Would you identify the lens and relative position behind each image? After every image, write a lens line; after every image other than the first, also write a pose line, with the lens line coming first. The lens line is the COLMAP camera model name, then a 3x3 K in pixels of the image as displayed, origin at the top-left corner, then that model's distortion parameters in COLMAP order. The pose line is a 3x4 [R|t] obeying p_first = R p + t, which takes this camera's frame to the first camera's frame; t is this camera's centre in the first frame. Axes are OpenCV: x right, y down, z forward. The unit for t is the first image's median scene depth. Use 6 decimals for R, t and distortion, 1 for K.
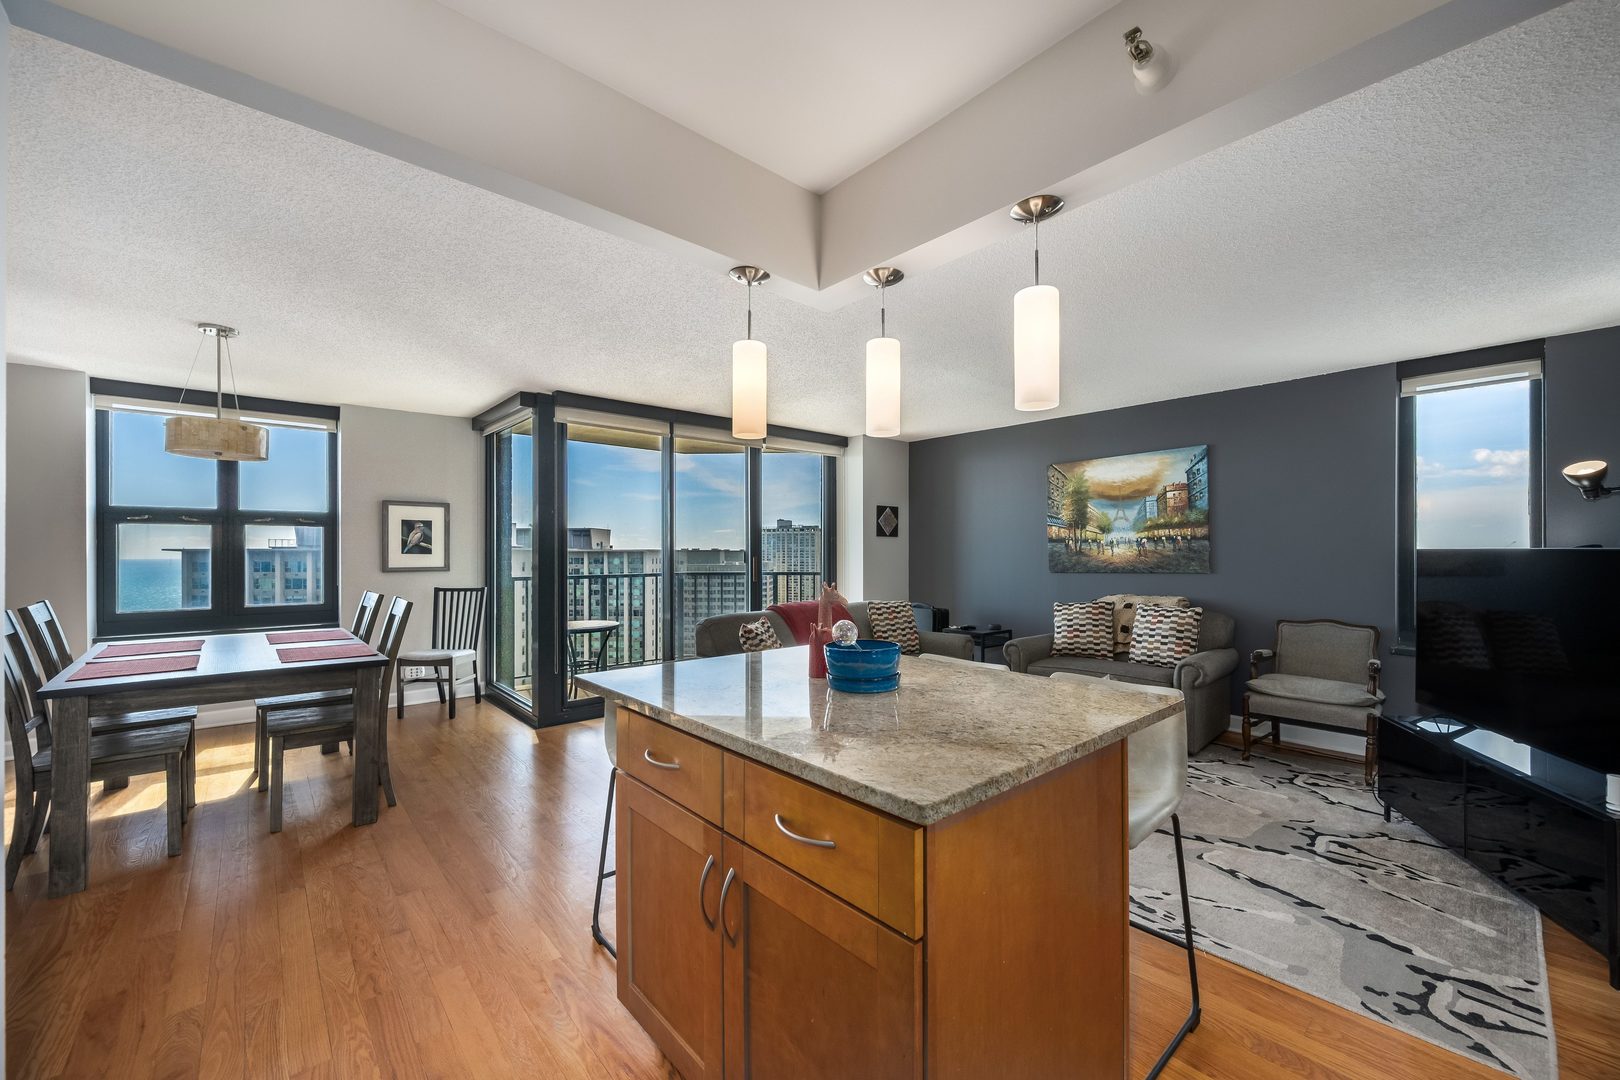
lens RADIAL K [[639.3, 0, 810.3], [0, 639.3, 551.5], [0, 0, 1]] dist [-0.001854, -0.000429]
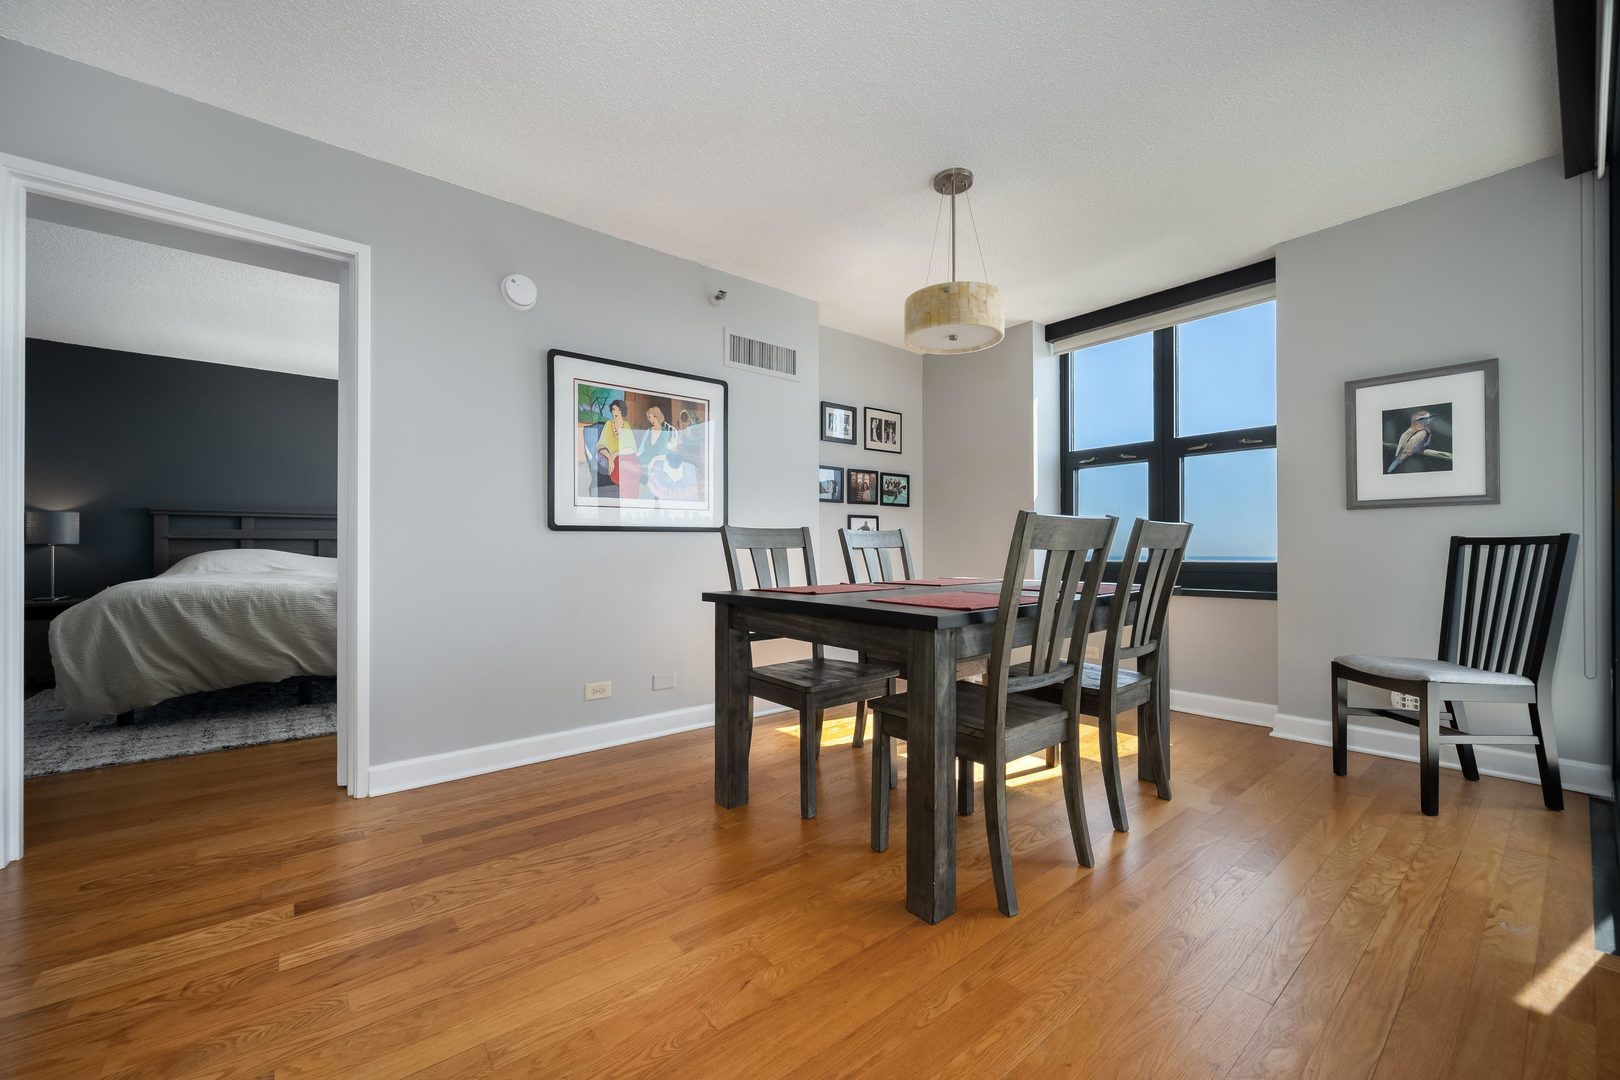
lens RADIAL K [[636.5, 0, 816.1], [0, 636.5, 544.4], [0, 0, 1]] dist [-0.002523, -0.000191]
pose [[-0.030195, -0.010282, -0.999491, -0.096661], [0.001253, 0.999946, -0.010324, 0.073441], [0.999543, -0.001564, -0.030181, 0.580145]]
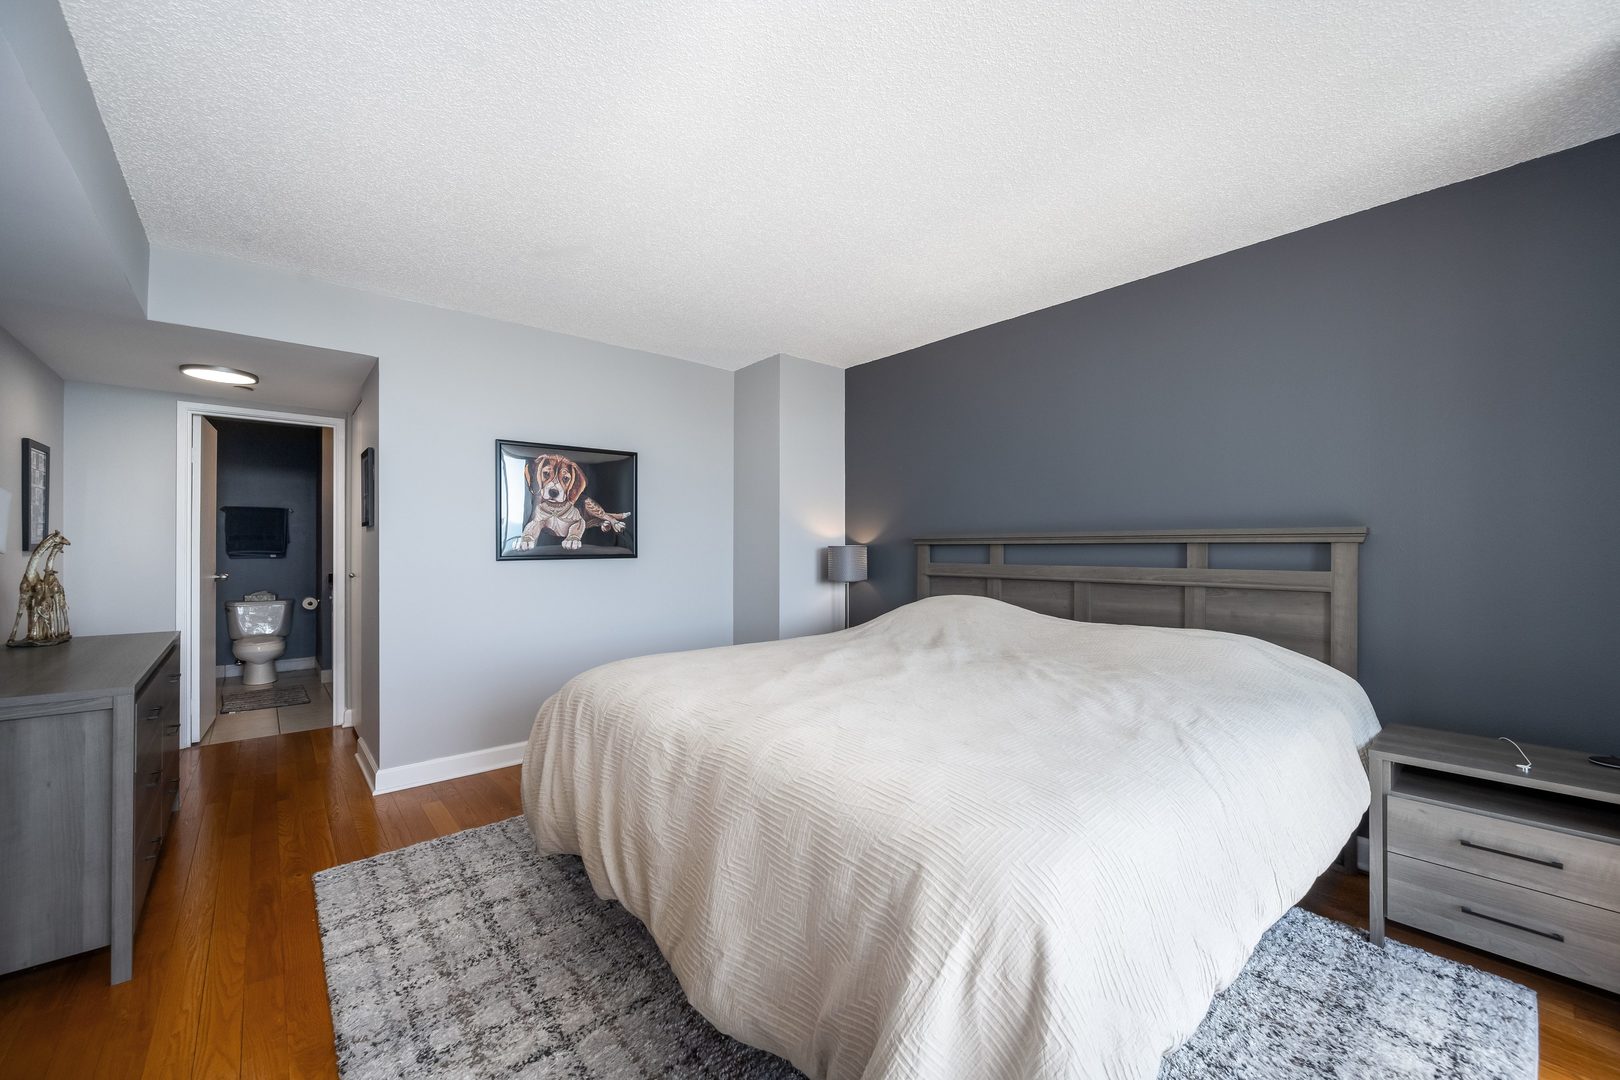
lens RADIAL K [[625.2, 0, 783.7], [0, 625.2, 542.6], [0, 0, 1]] dist [0.000018, 0.000028]
pose [[-0.999597, 0.003449, 0.028174, -0.930065], [0.003243, 0.999968, -0.007369, 0.015718], [-0.028199, -0.007275, -0.999576, 0.307608]]
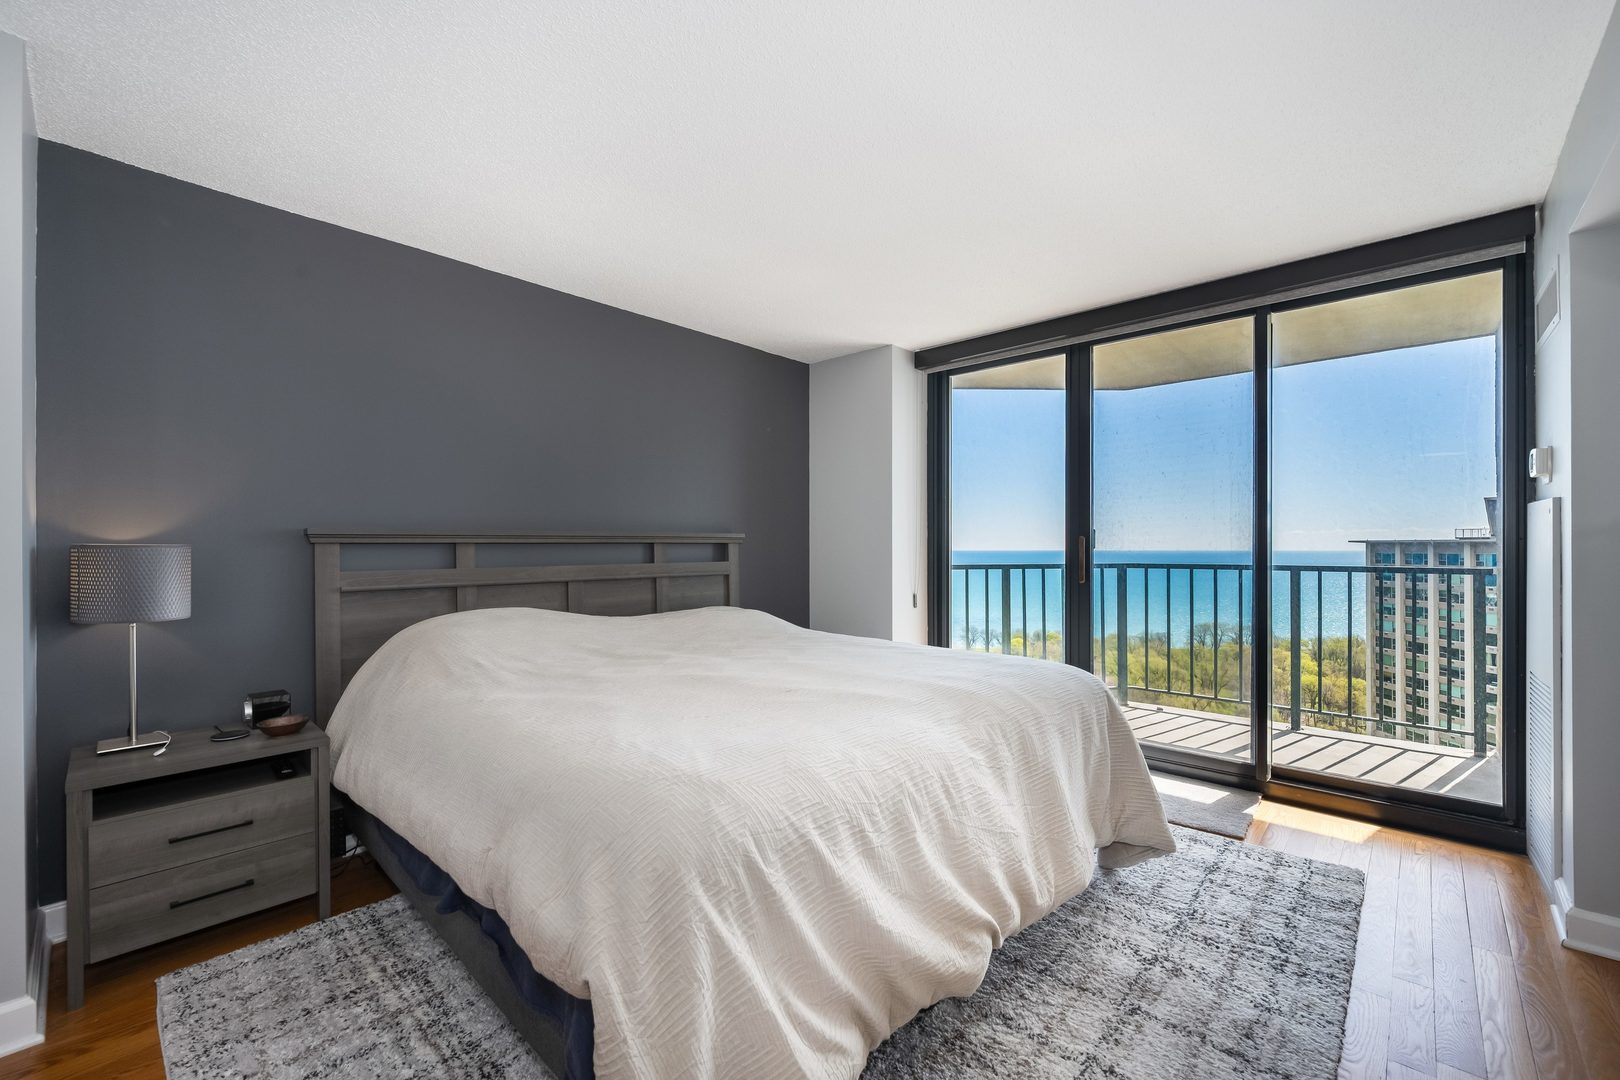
lens RADIAL K [[662.5, 0, 817.5], [0, 662.5, 553.1], [0, 0, 1]] dist [-0.000858, -0.000299]
pose [[0.109729, 0.014001, -0.993863, -0.511114], [0.001172, 0.999898, 0.014216, 0.014040], [0.993961, -0.002725, 0.109701, -0.170769]]
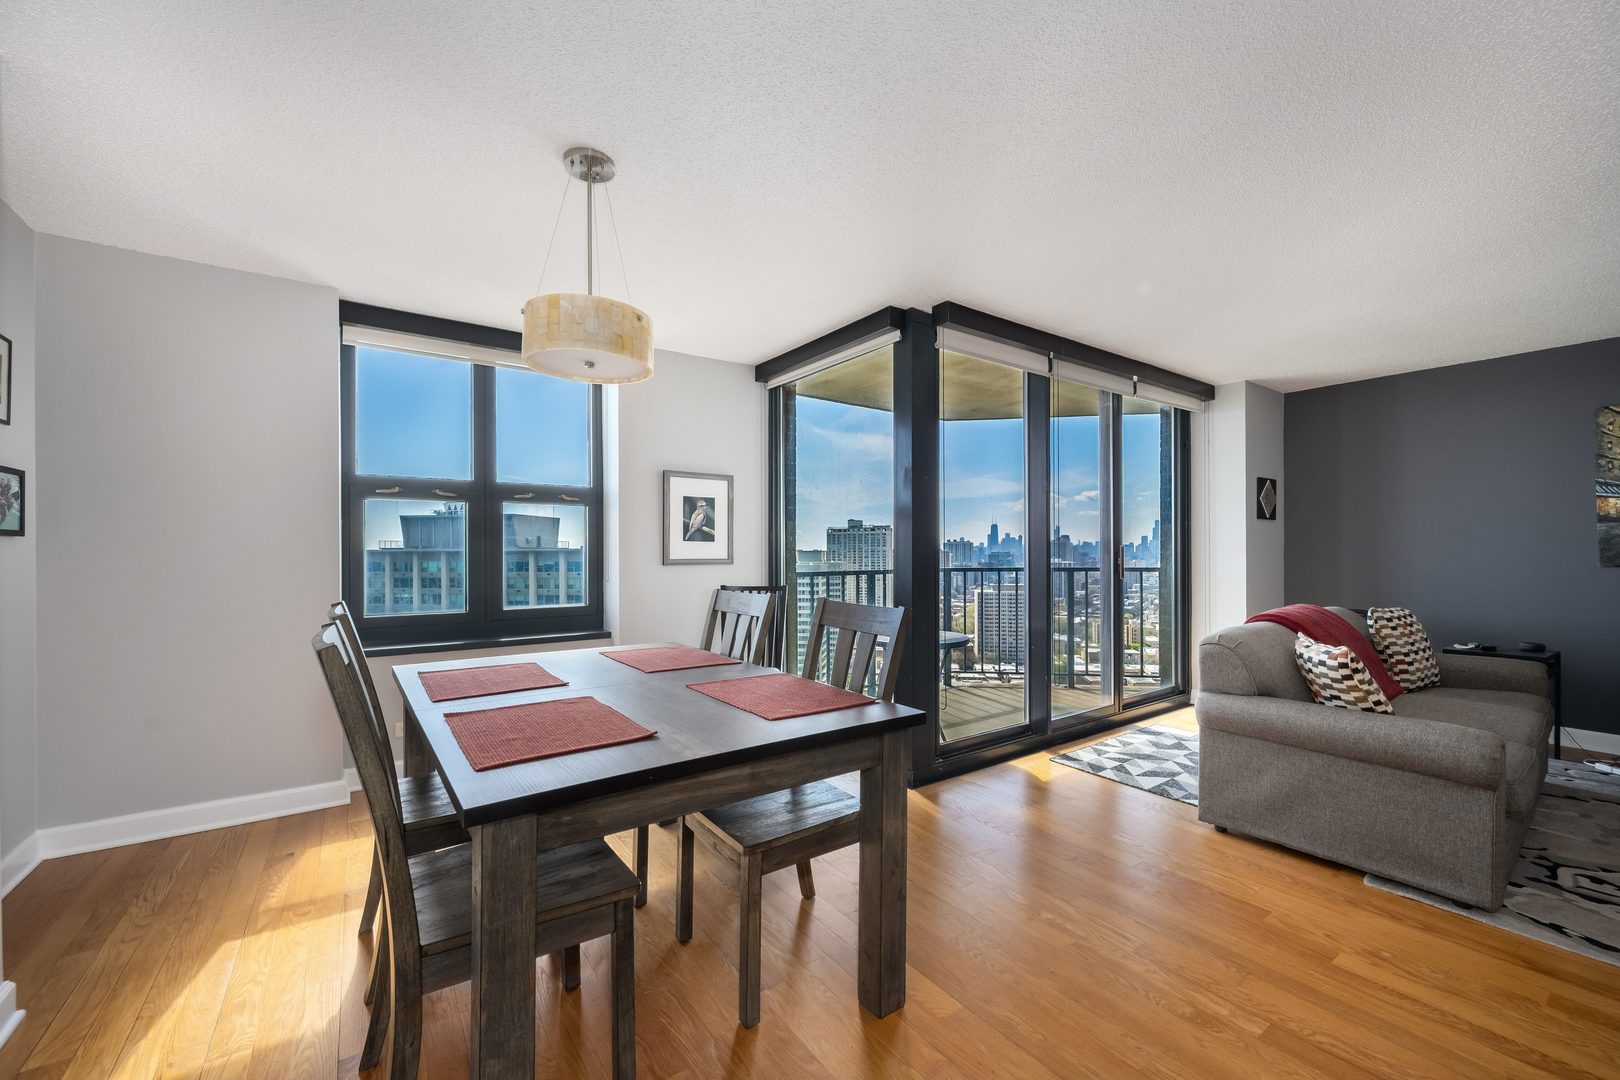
lens RADIAL K [[642.8, 0, 810.6], [0, 642.8, 551.7], [0, 0, 1]] dist [-0.002525, -0.000218]
pose [[0.994622, -0.001850, -0.103559, -0.443057], [0.001840, 0.999998, -0.000195, 0.018208], [0.103560, 0.000003, 0.994623, 0.275328]]
